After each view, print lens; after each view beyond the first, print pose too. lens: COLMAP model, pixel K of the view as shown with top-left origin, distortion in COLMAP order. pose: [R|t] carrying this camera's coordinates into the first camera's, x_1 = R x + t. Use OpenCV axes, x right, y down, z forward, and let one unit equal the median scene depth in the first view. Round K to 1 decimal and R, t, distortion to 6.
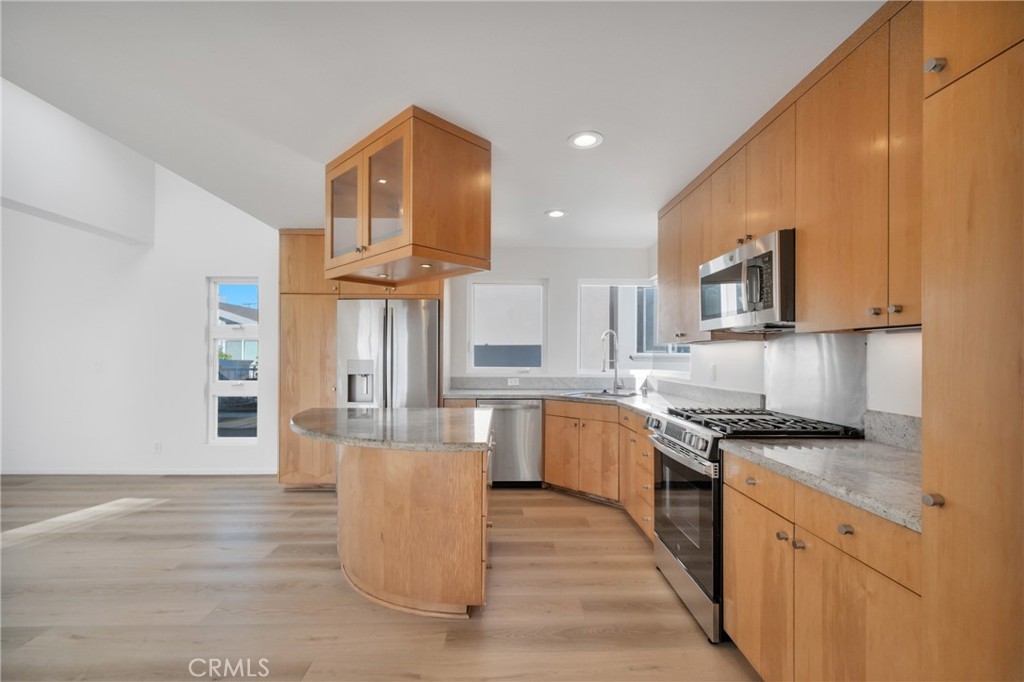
lens RADIAL K [[442.7, 0, 507.8], [0, 442.7, 355.3], [0, 0, 1]] dist [0.002285, -0.000144]
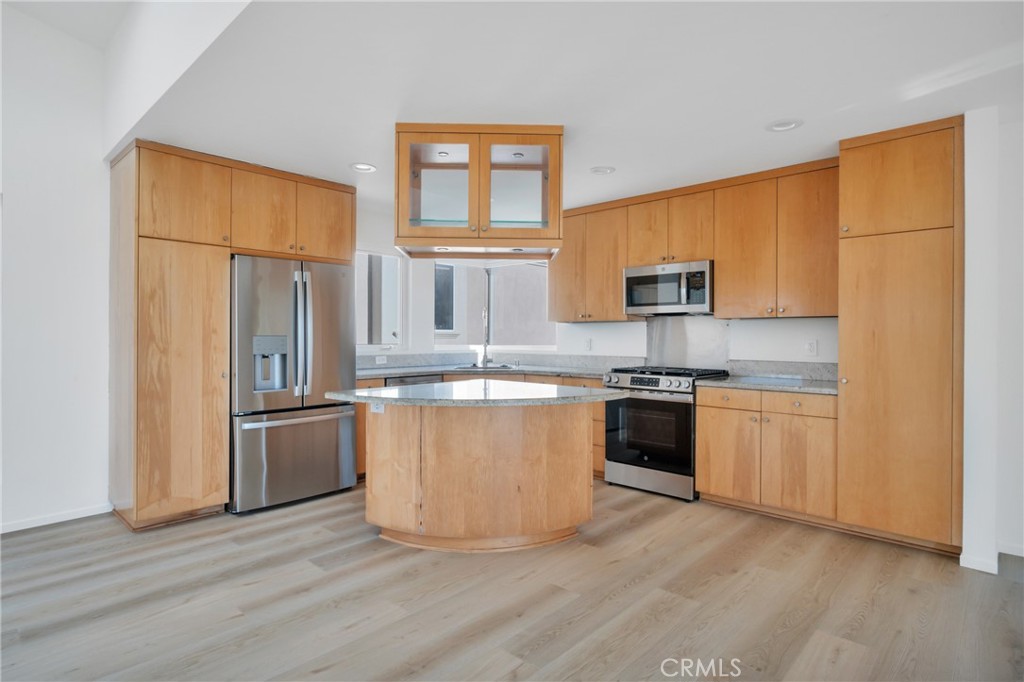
lens RADIAL K [[549.9, 0, 510.6], [0, 549.9, 337.6], [0, 0, 1]] dist [-0.000223, 0.001715]
pose [[0.691021, -0.002250, 0.722832, -0.871695], [-0.001868, 0.999986, 0.004898, 0.010245], [-0.722833, -0.004735, 0.691007, 0.029736]]
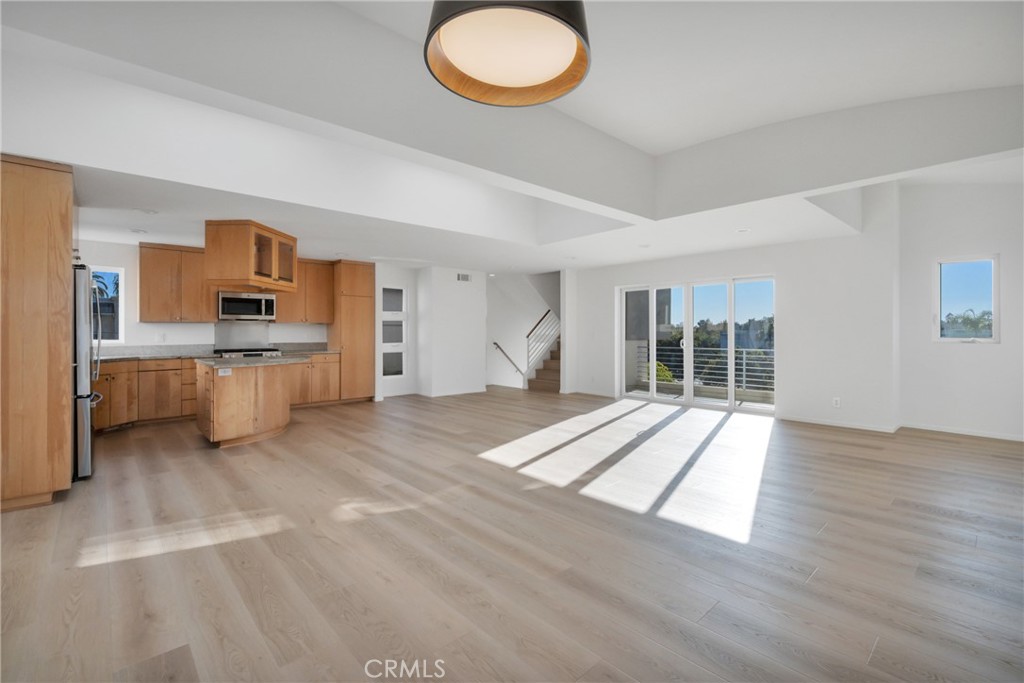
lens RADIAL K [[447.3, 0, 516.9], [0, 447.3, 328.7], [0, 0, 1]] dist [0.001597, 0.000967]
pose [[-0.670312, 0.008524, 0.742030, -1.966203], [0.003545, 0.999959, -0.008285, 0.020511], [-0.742071, -0.002922, -0.670315, 1.135166]]
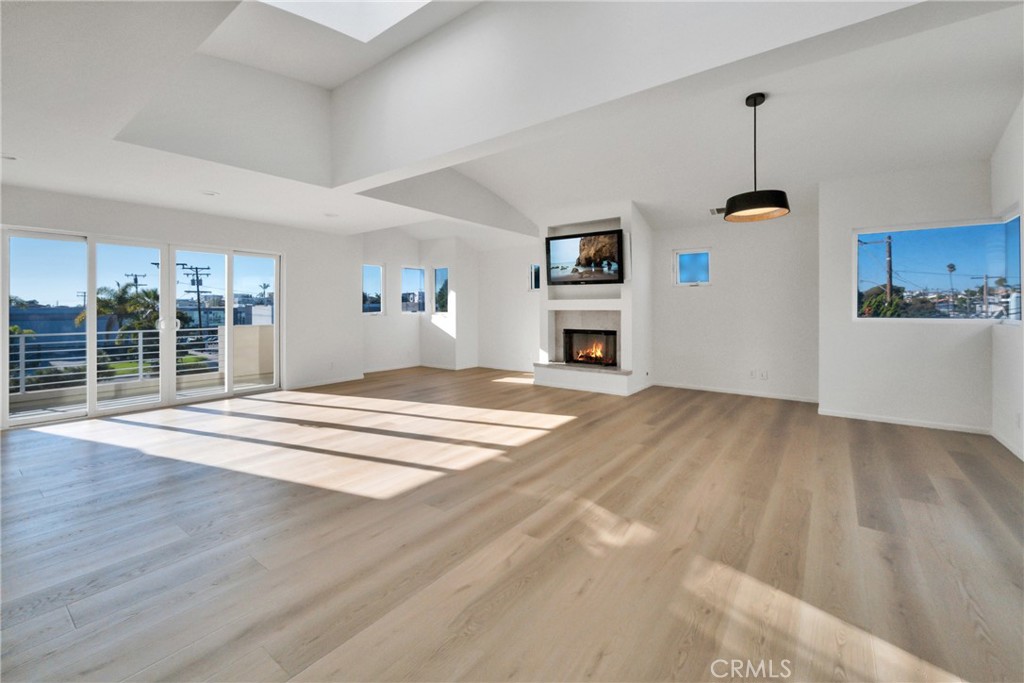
lens RADIAL K [[410.7, 0, 531.1], [0, 410.7, 312.9], [0, 0, 1]] dist [0.003269, -0.000444]
pose [[-0.603872, 0.002845, -0.797076, -0.463878], [-0.001835, 0.999986, 0.004960, 0.023444], [0.797079, 0.004458, -0.603858, 1.047360]]
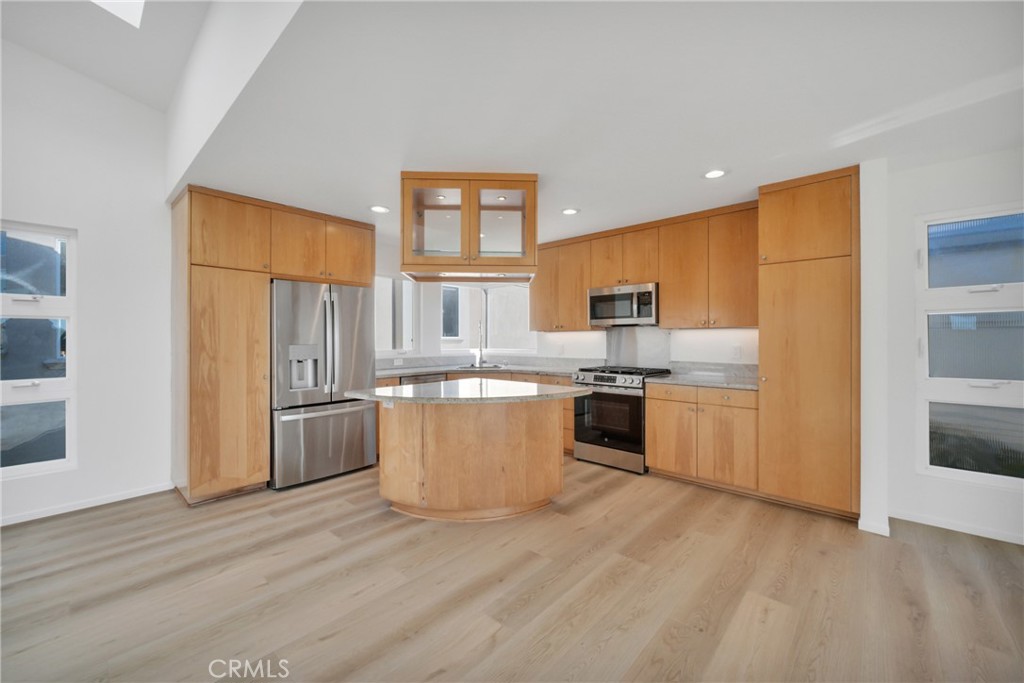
lens RADIAL K [[410.7, 0, 513.1], [0, 410.7, 340.2], [0, 0, 1]] dist [0.003269, -0.000444]
pose [[0.678637, -0.005492, 0.734453, -0.802228], [0.002944, 0.999984, 0.004758, -0.002148], [-0.734468, -0.001067, 0.678643, 0.065945]]
